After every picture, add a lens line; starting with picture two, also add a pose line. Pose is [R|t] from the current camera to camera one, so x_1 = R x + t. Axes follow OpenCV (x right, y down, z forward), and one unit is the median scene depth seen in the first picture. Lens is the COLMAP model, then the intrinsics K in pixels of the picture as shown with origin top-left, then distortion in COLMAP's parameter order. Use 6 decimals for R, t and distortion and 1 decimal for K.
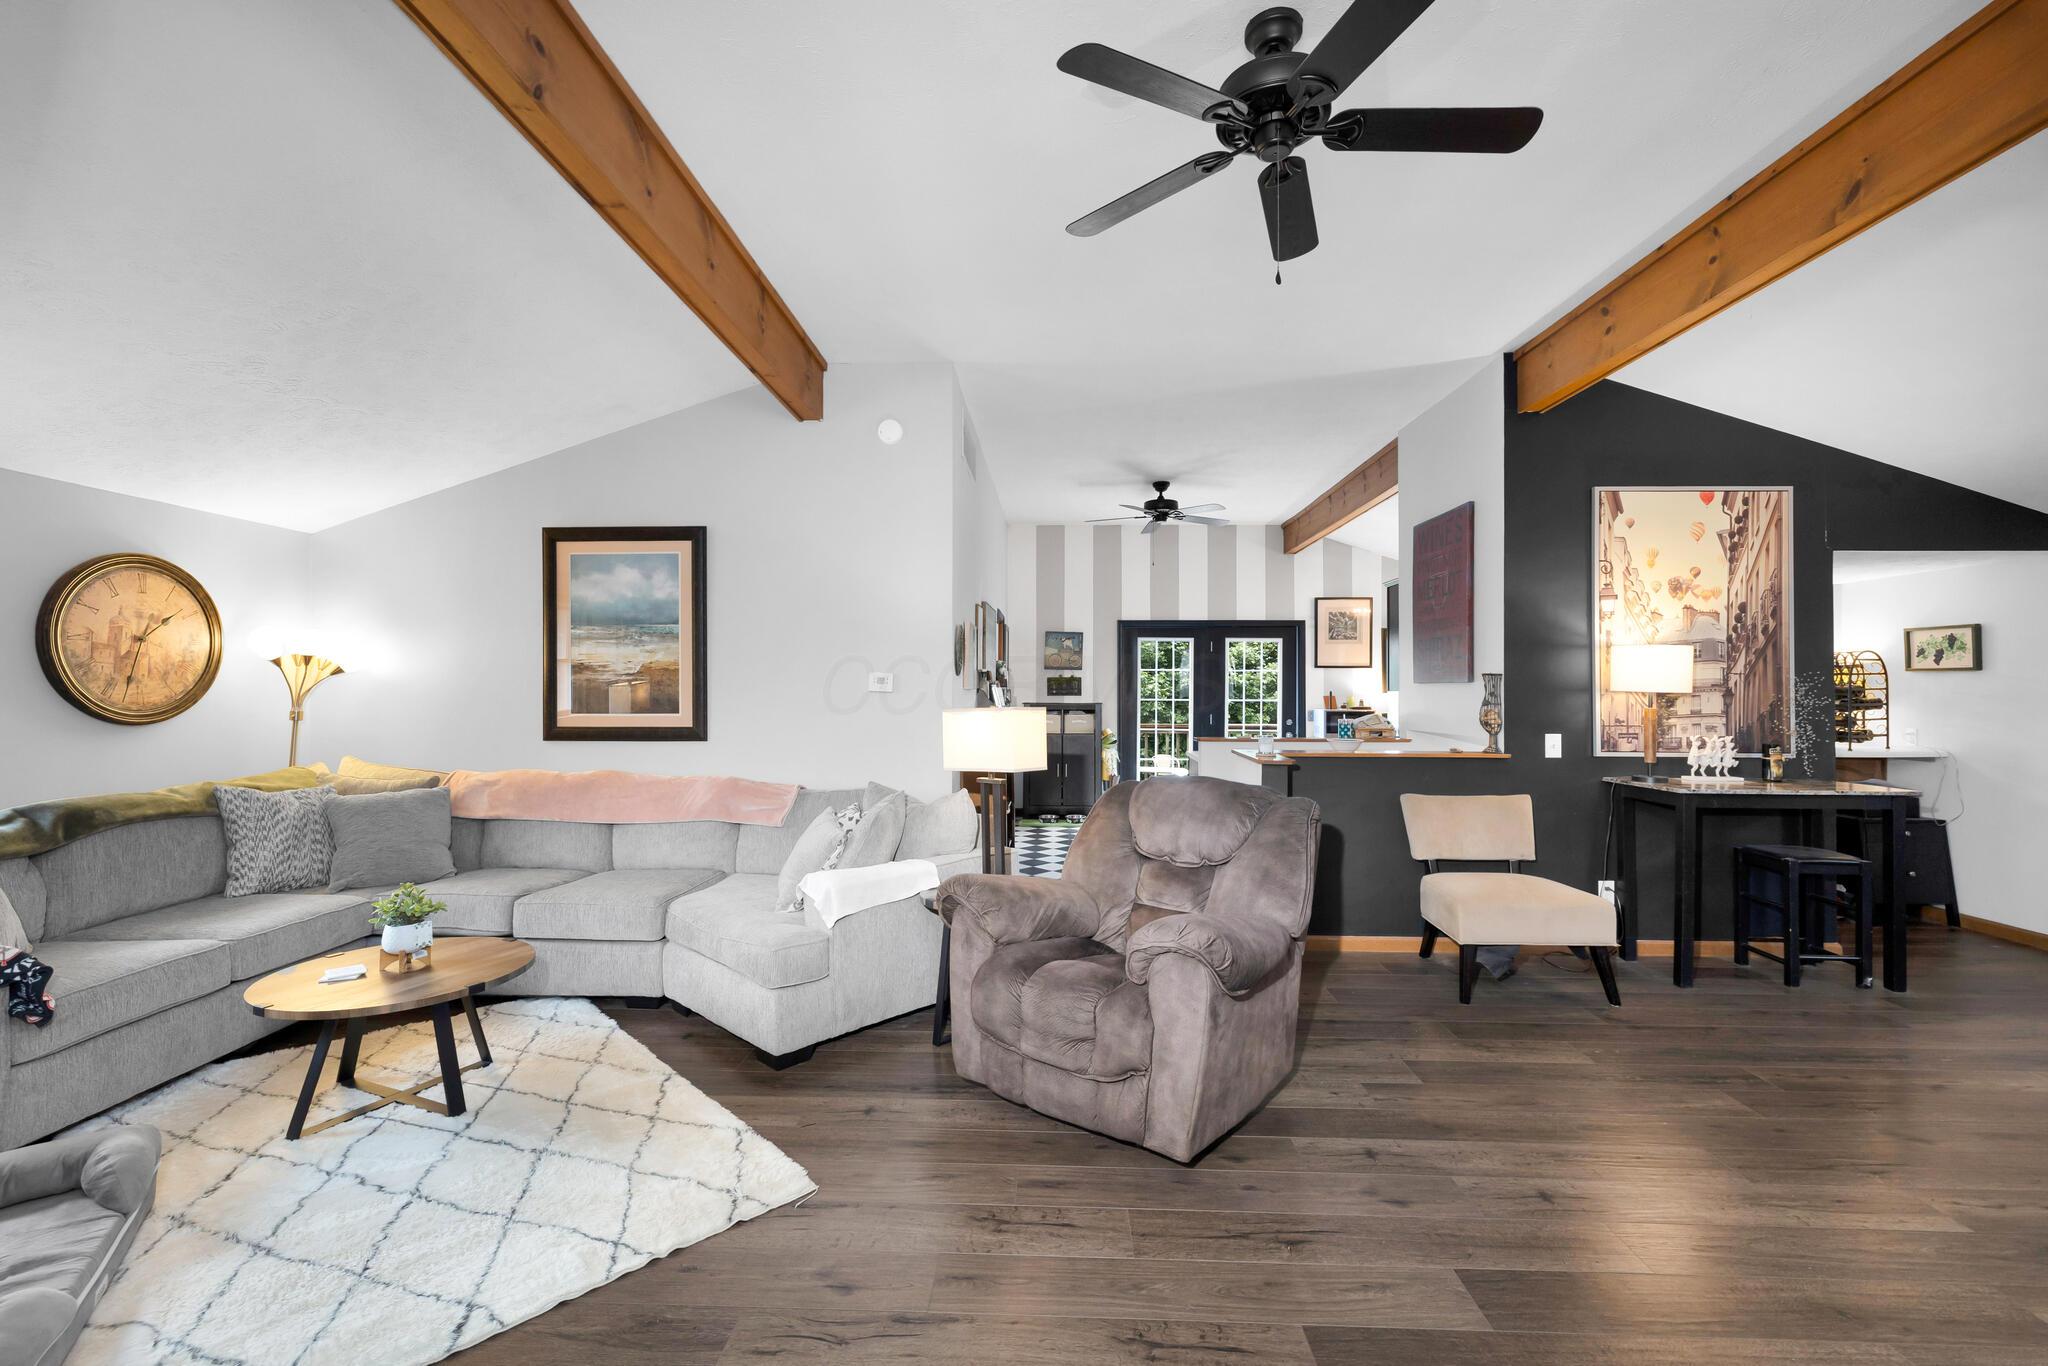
lens RADIAL K [[860.0, 0, 1028.3], [0, 860.0, 689.7], [0, 0, 1]] dist [-0.002047, 0.000918]
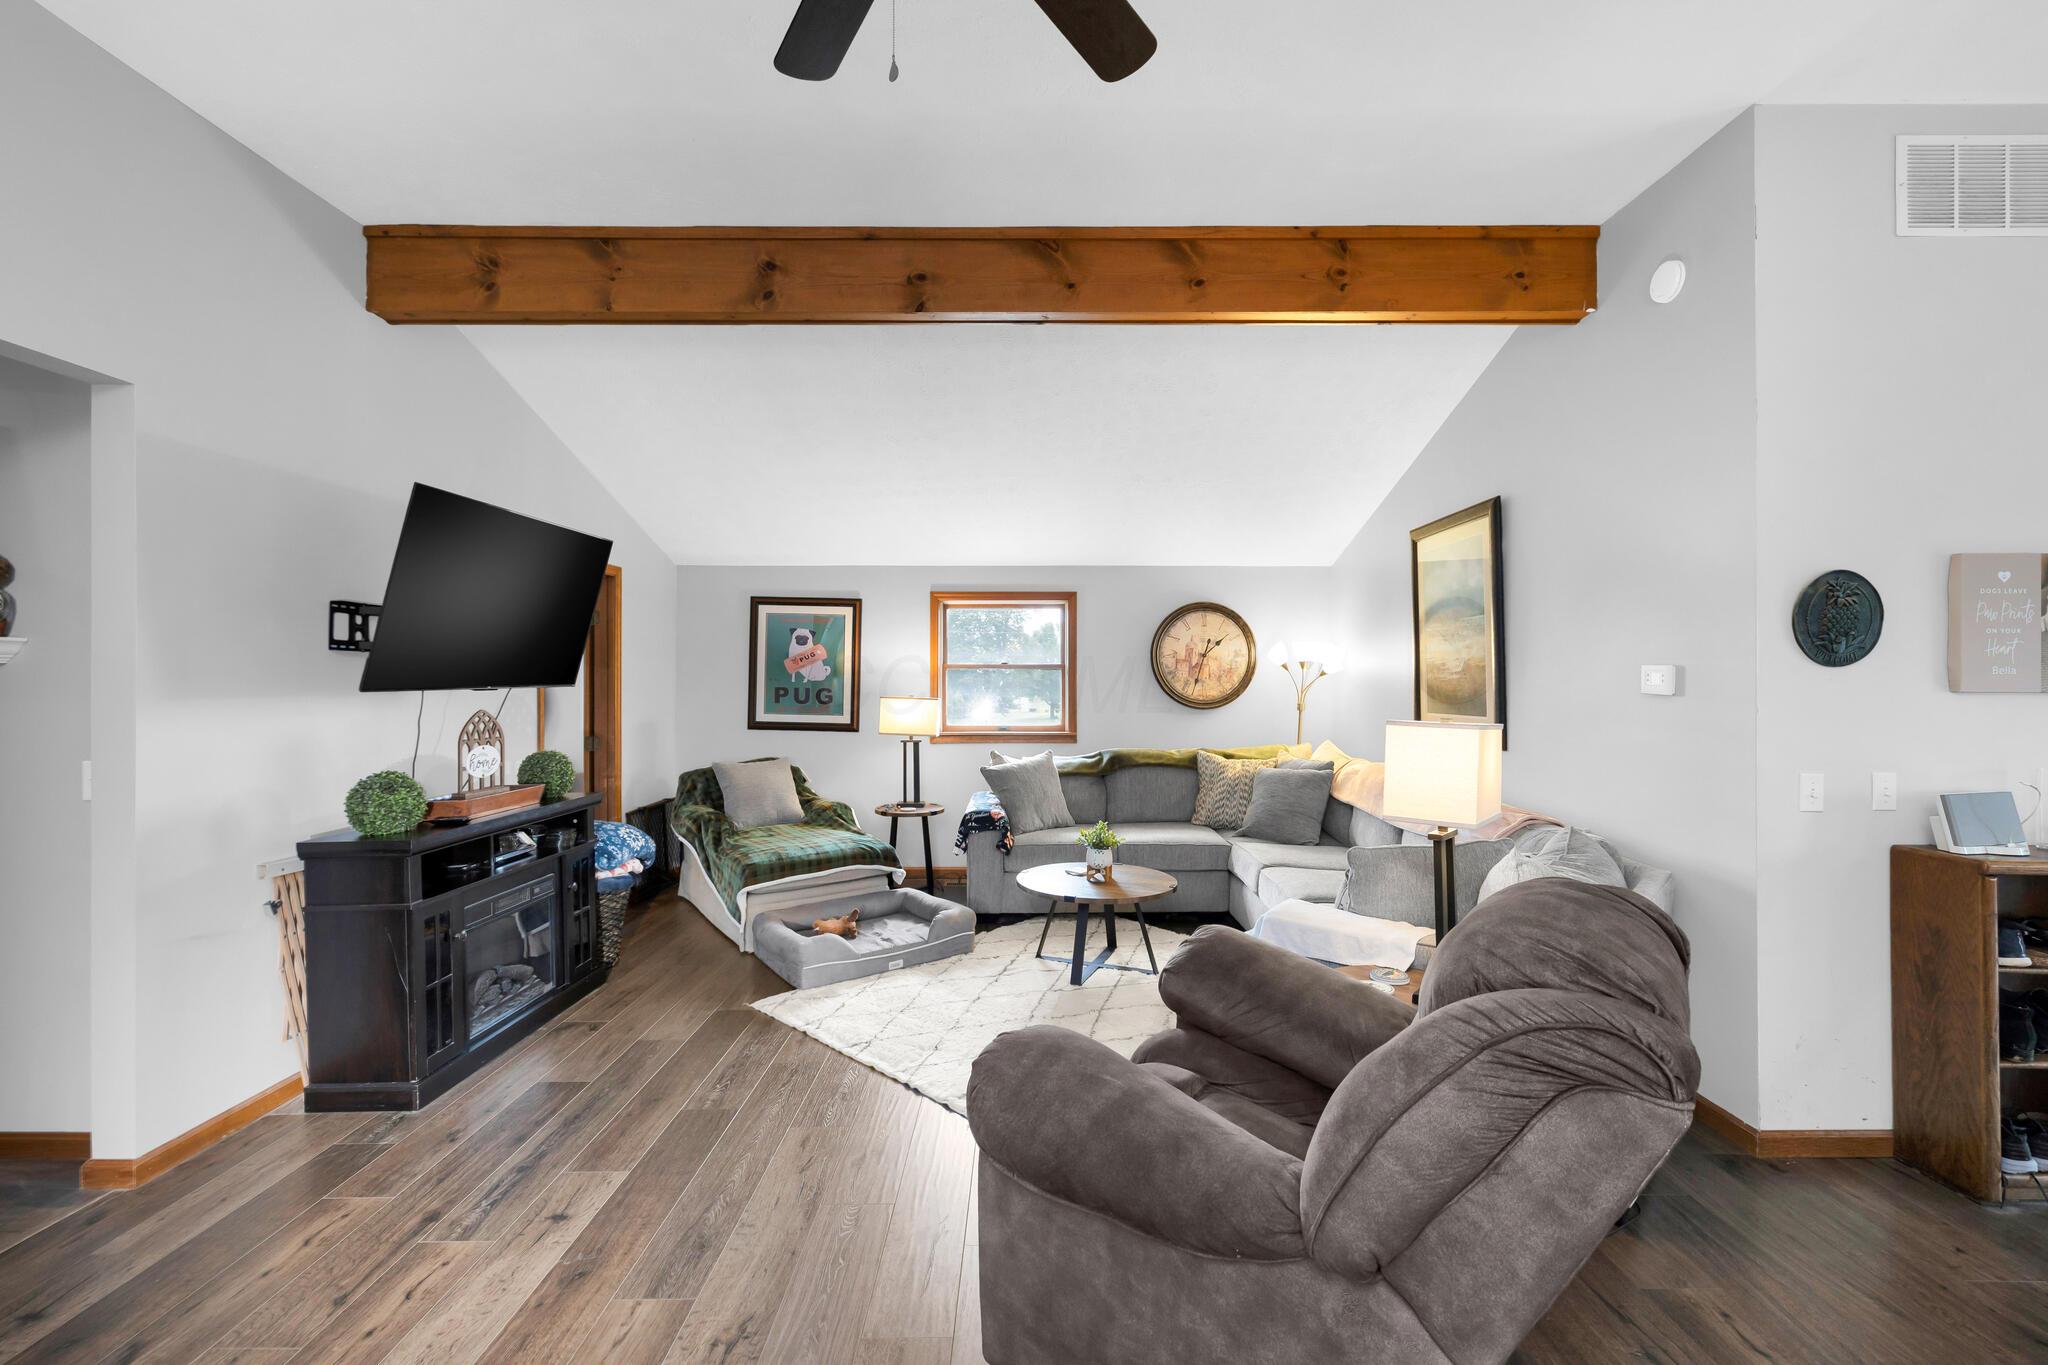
lens RADIAL K [[860.0, 0, 1033.7], [0, 860.0, 684.3], [0, 0, 1]] dist [-0.002047, 0.000918]
pose [[0.027798, 0.005538, -0.999598, 0.782632], [0.007442, 0.999956, 0.005747, -0.022754], [0.999586, -0.007599, 0.027756, 0.888607]]
